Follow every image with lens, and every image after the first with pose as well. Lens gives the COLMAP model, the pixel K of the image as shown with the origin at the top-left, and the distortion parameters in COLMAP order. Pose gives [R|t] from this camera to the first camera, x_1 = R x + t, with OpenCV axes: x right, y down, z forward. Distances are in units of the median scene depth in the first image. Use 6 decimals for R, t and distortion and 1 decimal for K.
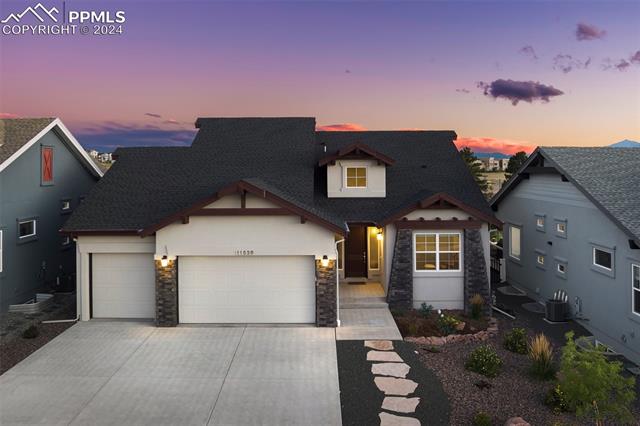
lens RADIAL K [[454.6, 0, 280.1], [0, 454.6, 170.6], [0, 0, 1]] dist [-0.043173, -0.002825]
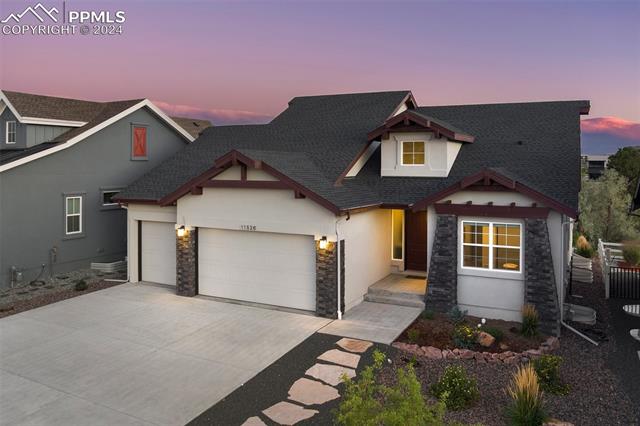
lens RADIAL K [[454.6, 0, 280.1], [0, 454.6, 170.6], [0, 0, 1]] dist [-0.043173, -0.002825]
pose [[0.923279, 0.020587, -0.383578, 0.325348], [-0.011553, 0.999599, 0.025839, 0.034912], [0.383956, -0.019425, 0.923147, 0.145402]]
